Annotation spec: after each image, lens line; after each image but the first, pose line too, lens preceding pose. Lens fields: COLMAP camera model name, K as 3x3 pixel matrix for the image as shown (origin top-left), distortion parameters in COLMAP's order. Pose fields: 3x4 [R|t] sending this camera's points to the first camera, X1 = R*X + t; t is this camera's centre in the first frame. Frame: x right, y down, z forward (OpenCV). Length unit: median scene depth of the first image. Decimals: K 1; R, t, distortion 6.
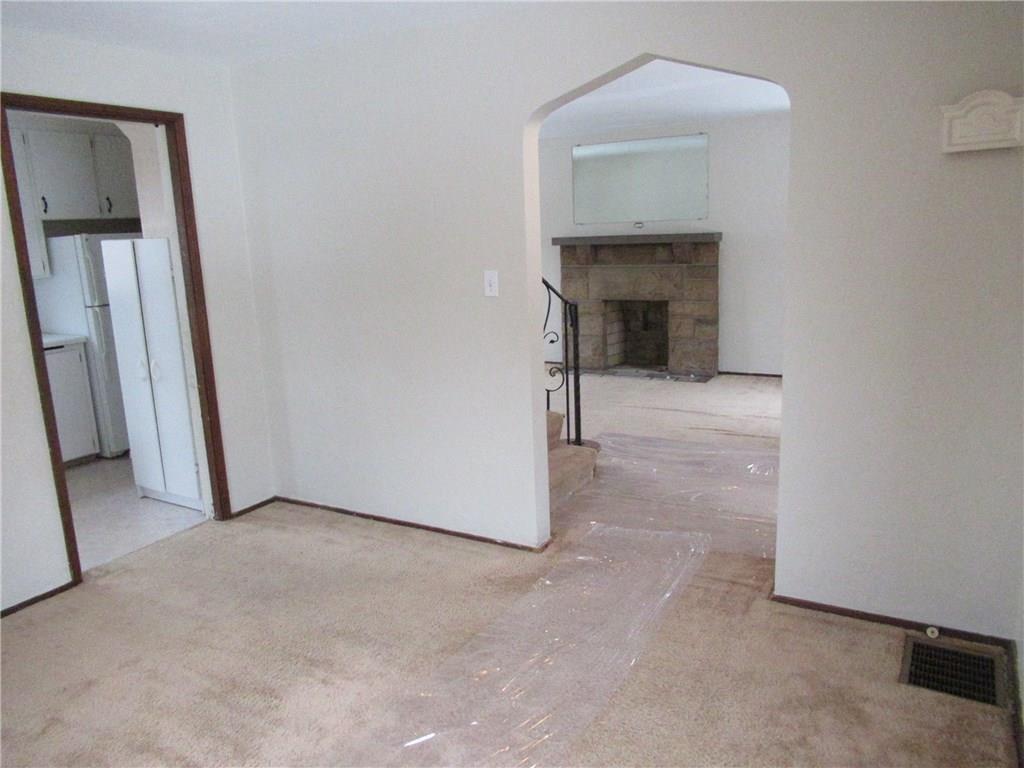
lens RADIAL K [[764.7, 0, 516.2], [0, 764.7, 387.3], [0, 0, 1]] dist [-0.033035, -0.003001]
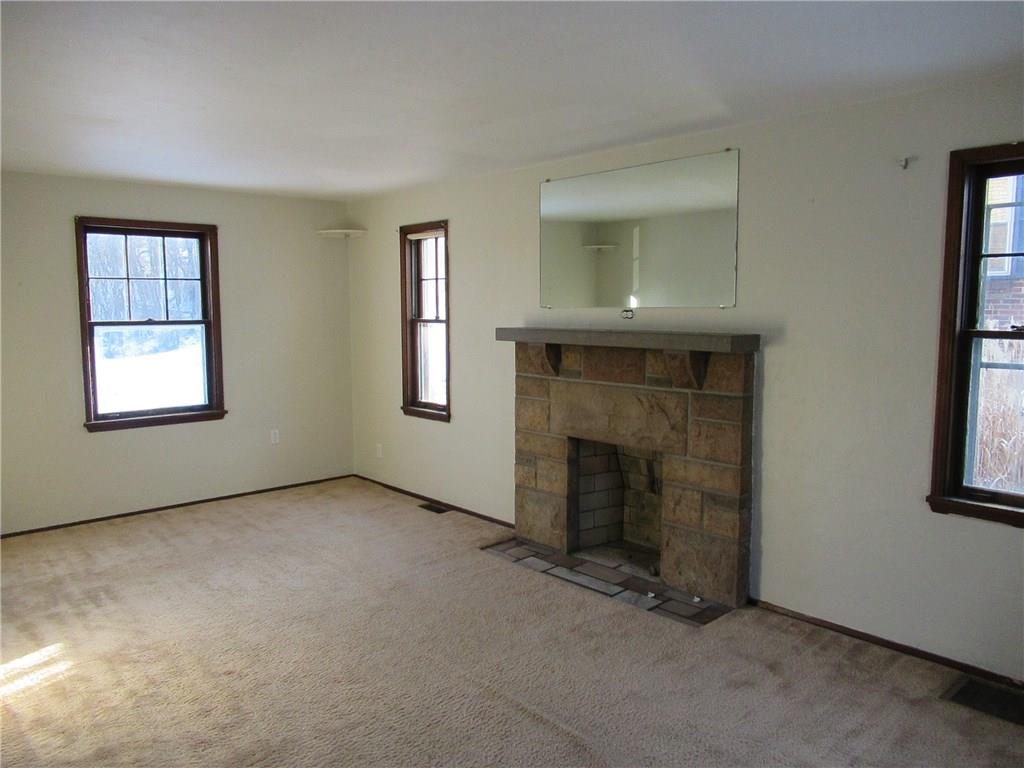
lens RADIAL K [[764.7, 0, 506.0], [0, 764.7, 382.6], [0, 0, 1]] dist [-0.033035, -0.003001]
pose [[0.950159, 0.067654, -0.304336, 0.252790], [-0.097260, 0.991777, -0.083179, -0.105551], [0.296206, 0.108633, 0.948926, 0.437381]]
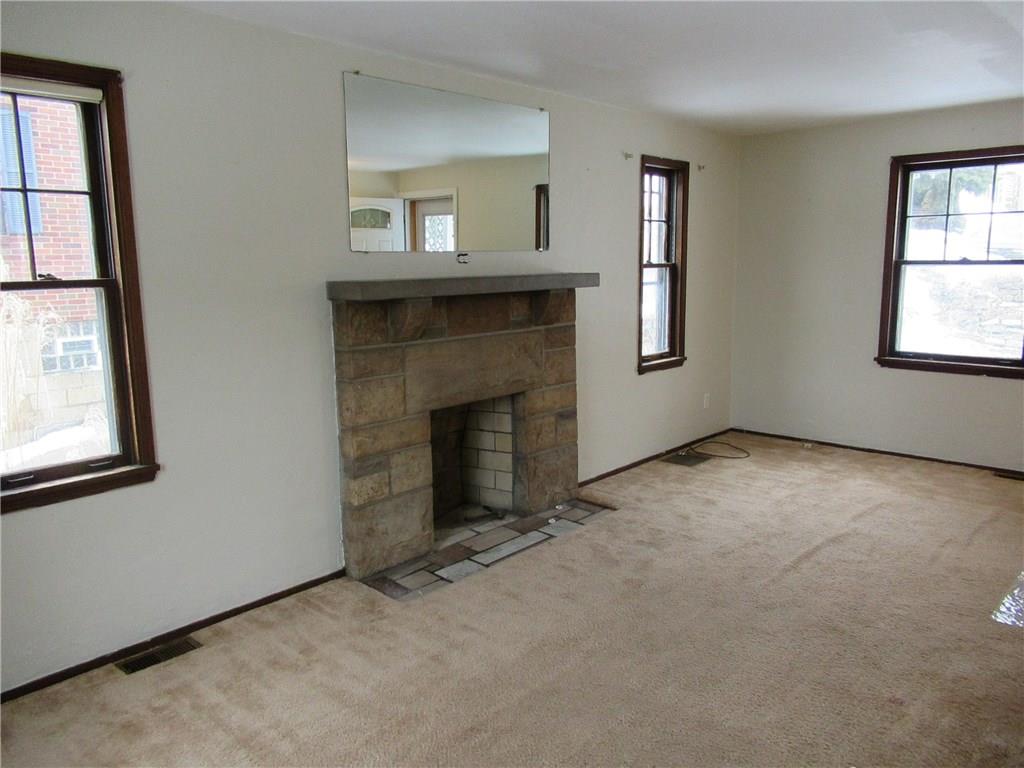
lens RADIAL K [[764.7, 0, 515.1], [0, 764.7, 384.8], [0, 0, 1]] dist [-0.033035, -0.003001]
pose [[0.203245, -0.125936, 0.970995, -0.351679], [0.201840, 0.975783, 0.084308, -0.165744], [-0.958098, 0.178851, 0.223742, 0.869028]]
